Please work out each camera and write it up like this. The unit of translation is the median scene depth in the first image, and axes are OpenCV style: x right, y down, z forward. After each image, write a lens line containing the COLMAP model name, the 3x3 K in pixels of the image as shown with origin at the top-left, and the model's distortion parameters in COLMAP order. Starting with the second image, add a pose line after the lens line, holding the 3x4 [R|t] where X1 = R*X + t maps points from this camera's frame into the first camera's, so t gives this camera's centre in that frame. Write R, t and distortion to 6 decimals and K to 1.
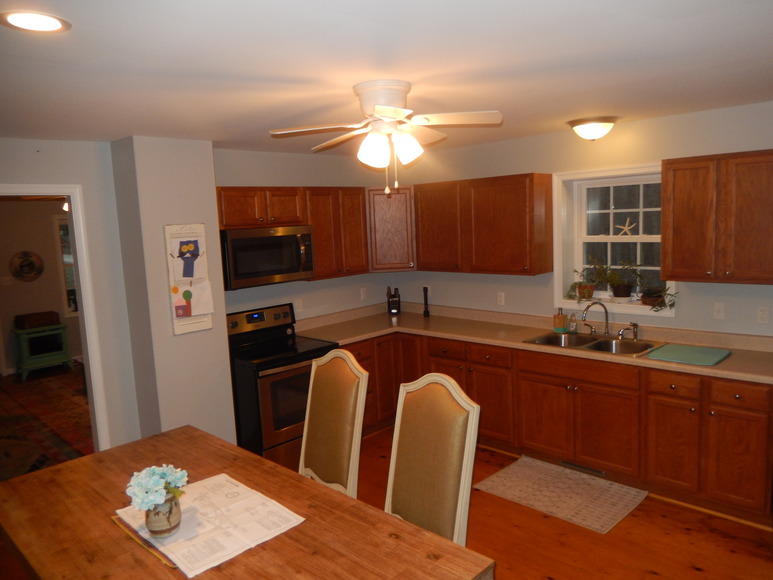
lens RADIAL K [[573.8, 0, 386.5], [0, 573.8, 290.0], [0, 0, 1]] dist [-0.010993, -0.009400]
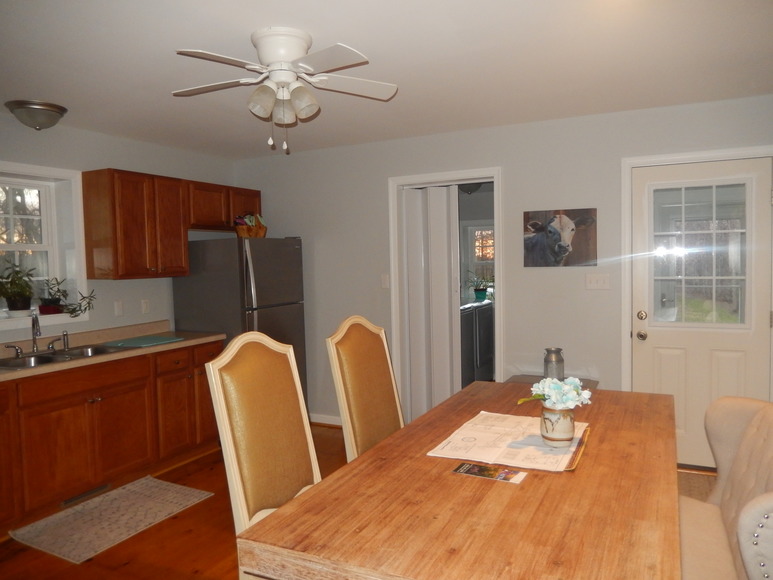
lens RADIAL K [[573.8, 0, 386.5], [0, 573.8, 290.0], [0, 0, 1]] dist [-0.010993, -0.009400]
pose [[-0.306883, 0.010286, 0.951692, -0.599510], [0.154539, 0.987210, 0.039163, 0.033450], [-0.939117, 0.159092, -0.304548, 0.736861]]
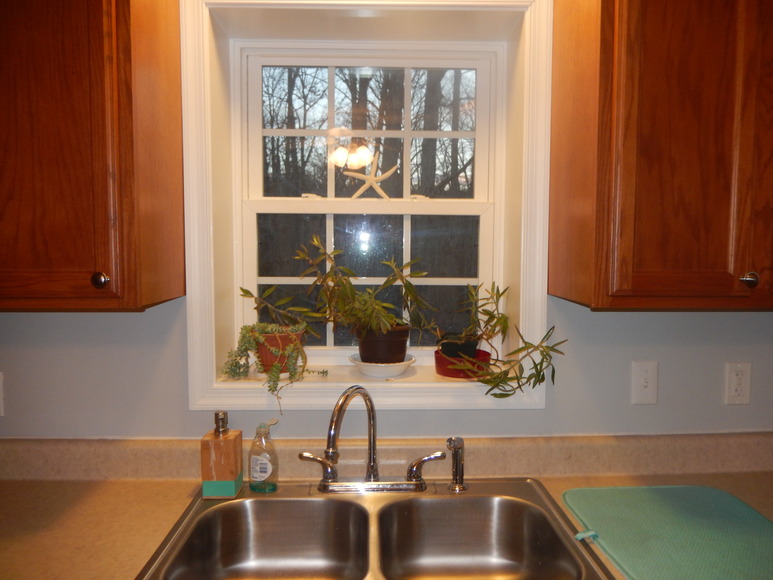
lens RADIAL K [[573.8, 0, 386.5], [0, 573.8, 290.0], [0, 0, 1]] dist [-0.010993, -0.009400]
pose [[0.687644, 0.001978, 0.726045, 0.150103], [0.050715, 0.997423, -0.050750, -0.014261], [-0.724274, 0.071719, 0.685772, 0.749532]]
